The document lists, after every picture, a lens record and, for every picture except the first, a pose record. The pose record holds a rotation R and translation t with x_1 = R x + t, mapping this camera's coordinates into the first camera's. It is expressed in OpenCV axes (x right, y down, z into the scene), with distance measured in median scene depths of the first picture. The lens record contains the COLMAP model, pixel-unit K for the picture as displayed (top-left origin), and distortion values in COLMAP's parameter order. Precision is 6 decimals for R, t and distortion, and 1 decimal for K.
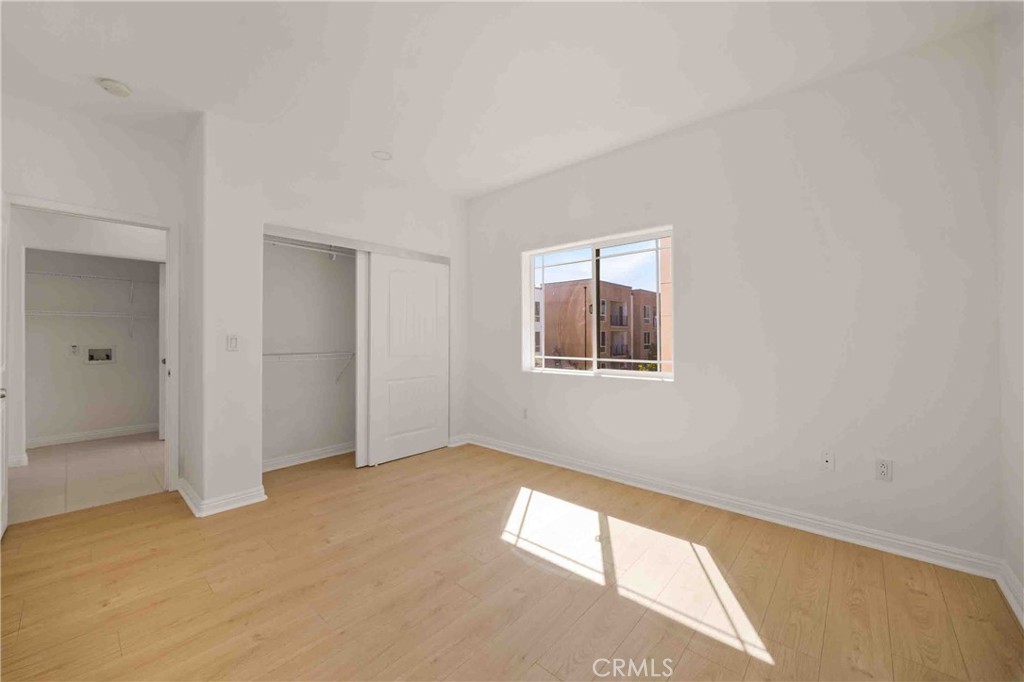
lens RADIAL K [[396.8, 0, 519.2], [0, 396.8, 335.3], [0, 0, 1]] dist [-0.004857, -0.000112]
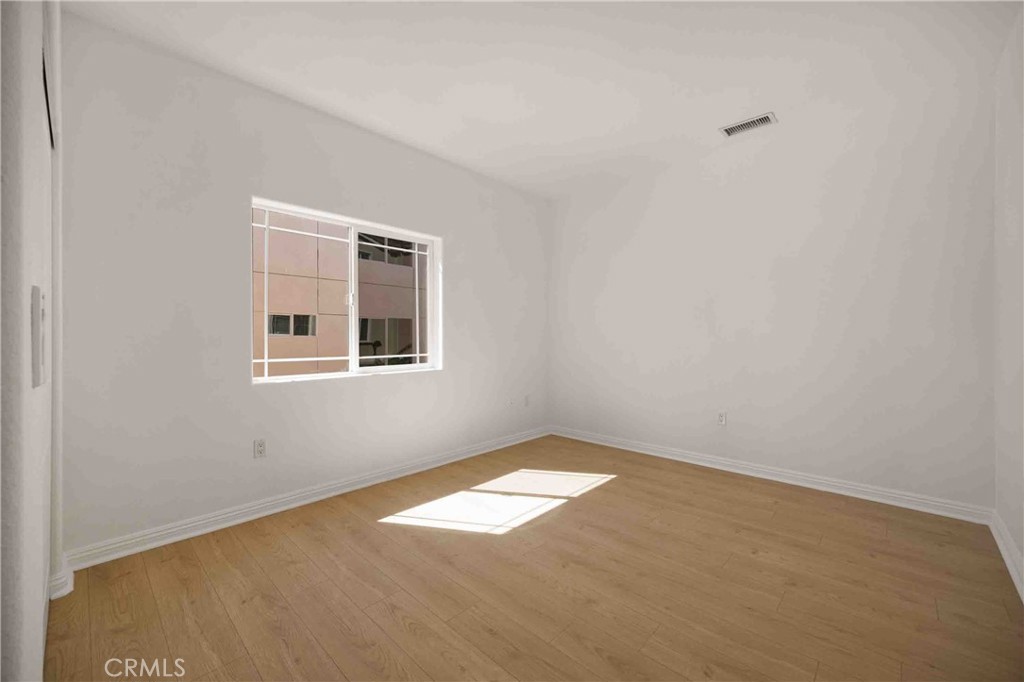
lens RADIAL K [[396.8, 0, 520.0], [0, 396.8, 341.4], [0, 0, 1]] dist [-0.004857, -0.000112]
pose [[0.021243, -0.005407, 0.999760, -0.790894], [-0.003730, 0.999978, 0.005487, 0.021878], [-0.999767, -0.003845, 0.021222, 0.722104]]
